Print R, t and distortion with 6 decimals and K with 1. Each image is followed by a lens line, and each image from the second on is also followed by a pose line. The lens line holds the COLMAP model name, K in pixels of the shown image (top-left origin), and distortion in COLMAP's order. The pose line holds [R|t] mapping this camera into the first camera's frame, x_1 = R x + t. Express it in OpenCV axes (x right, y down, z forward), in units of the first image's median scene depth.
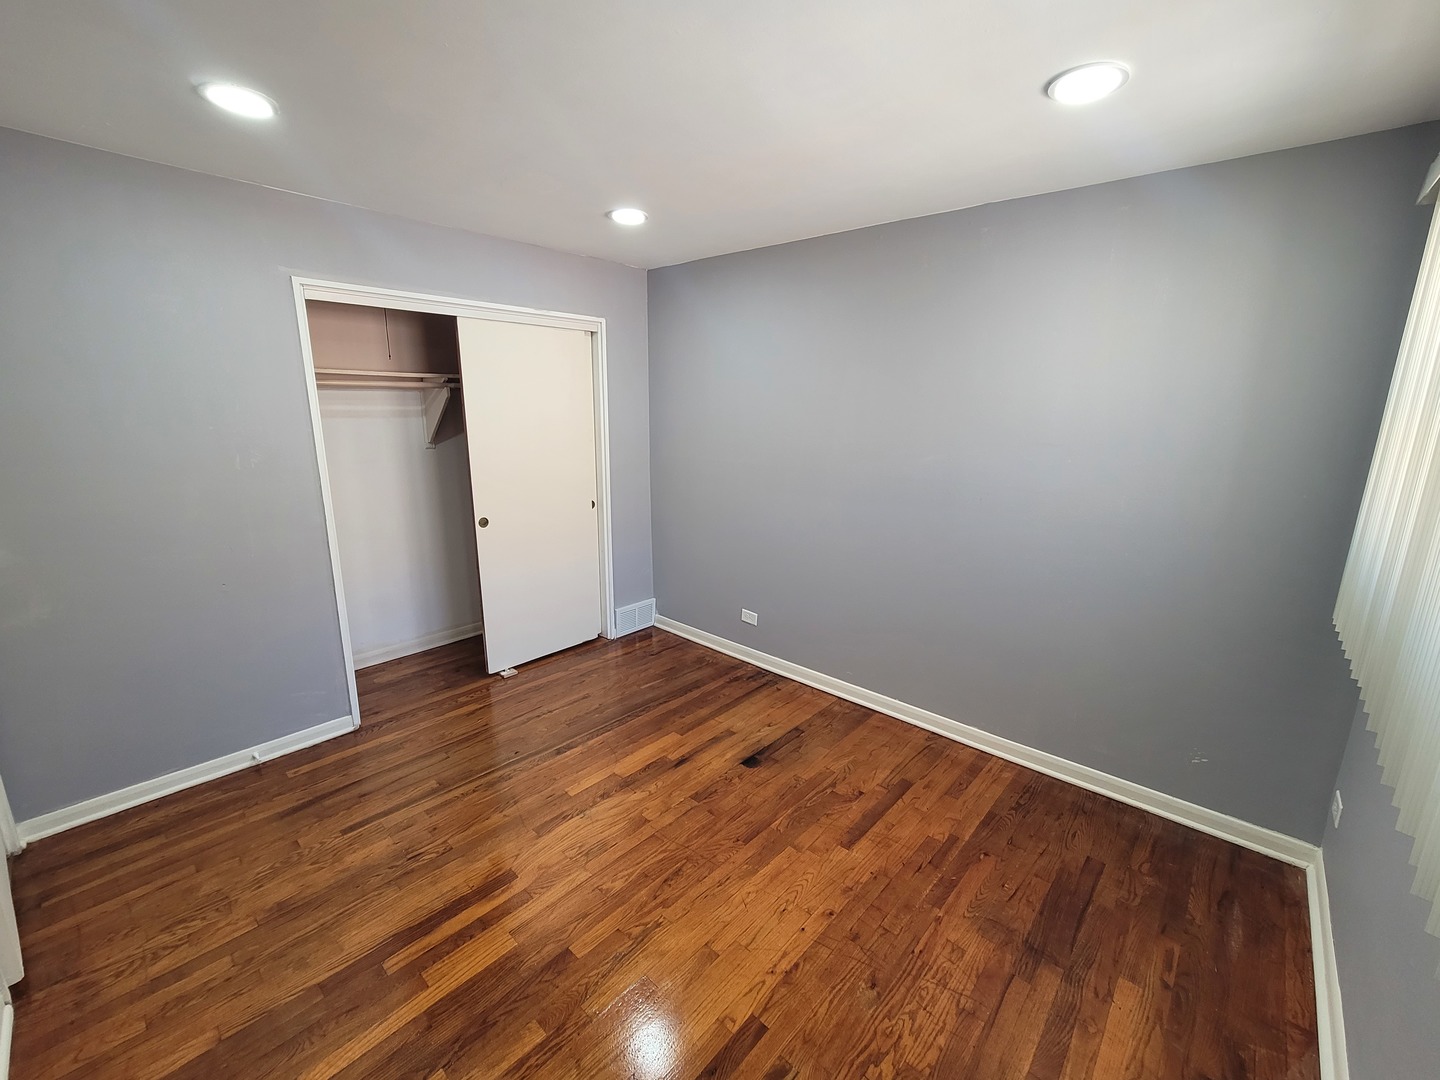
lens RADIAL K [[586.3, 0, 719.4], [0, 586.3, 542.1], [0, 0, 1]] dist [-0.006539, 0.001516]
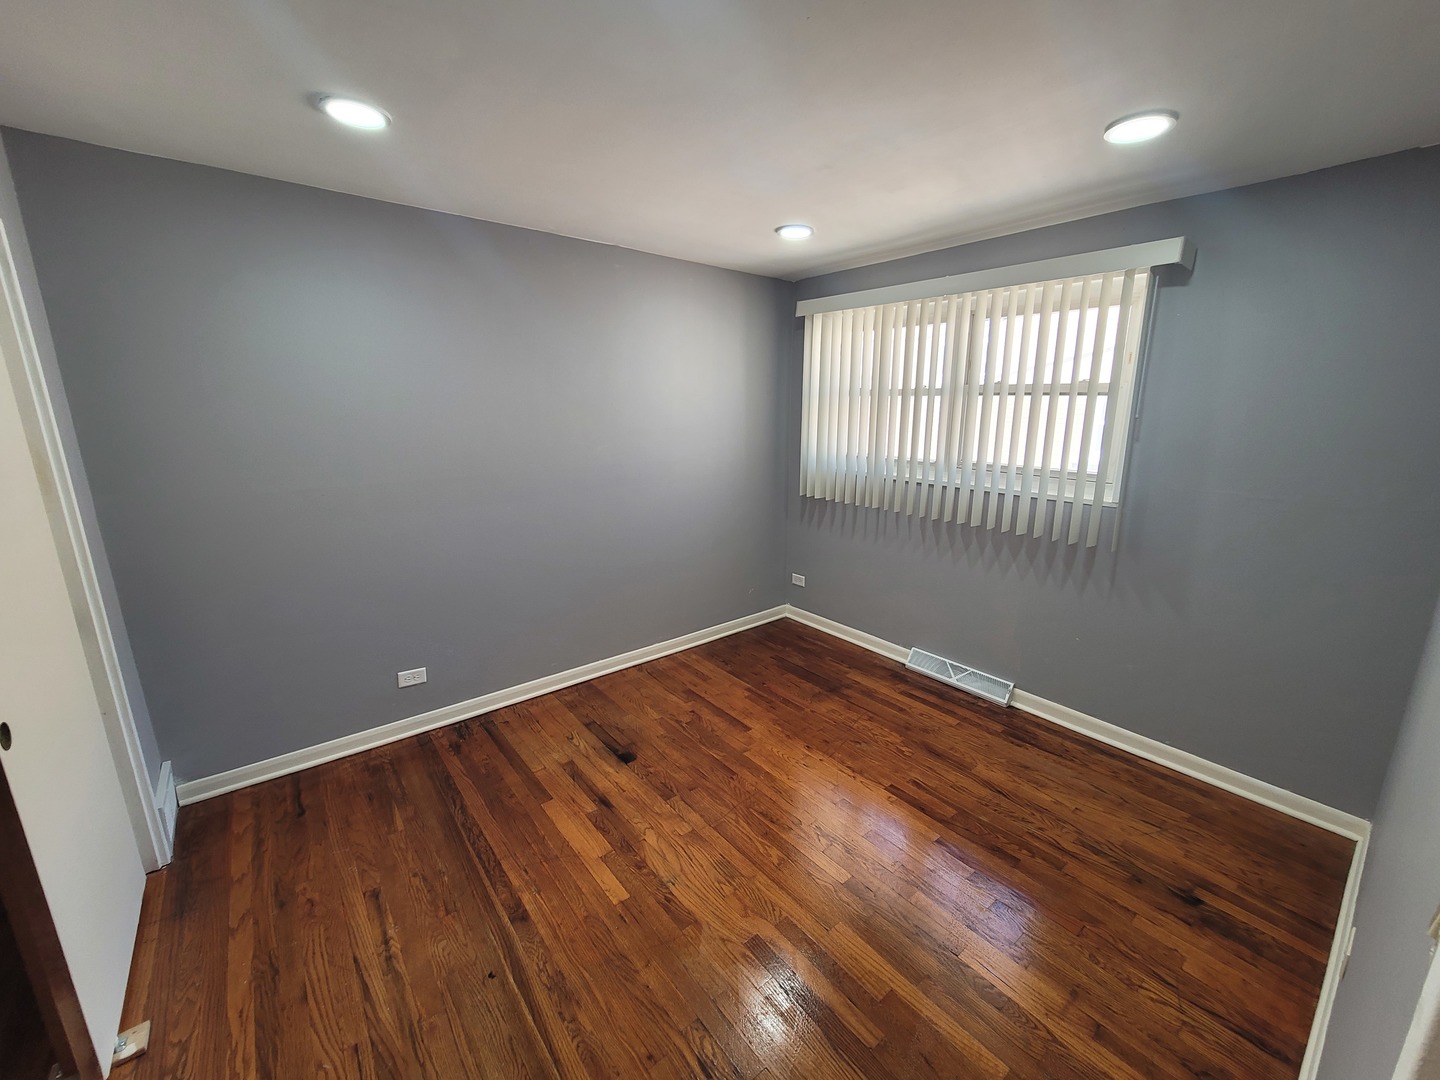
lens RADIAL K [[586.3, 0, 719.0], [0, 586.3, 536.8], [0, 0, 1]] dist [-0.006539, 0.001516]
pose [[0.164601, -0.236351, 0.957624, -0.872426], [0.224744, 0.954316, 0.196904, -0.169176], [-0.960415, 0.182810, 0.210200, 0.607919]]
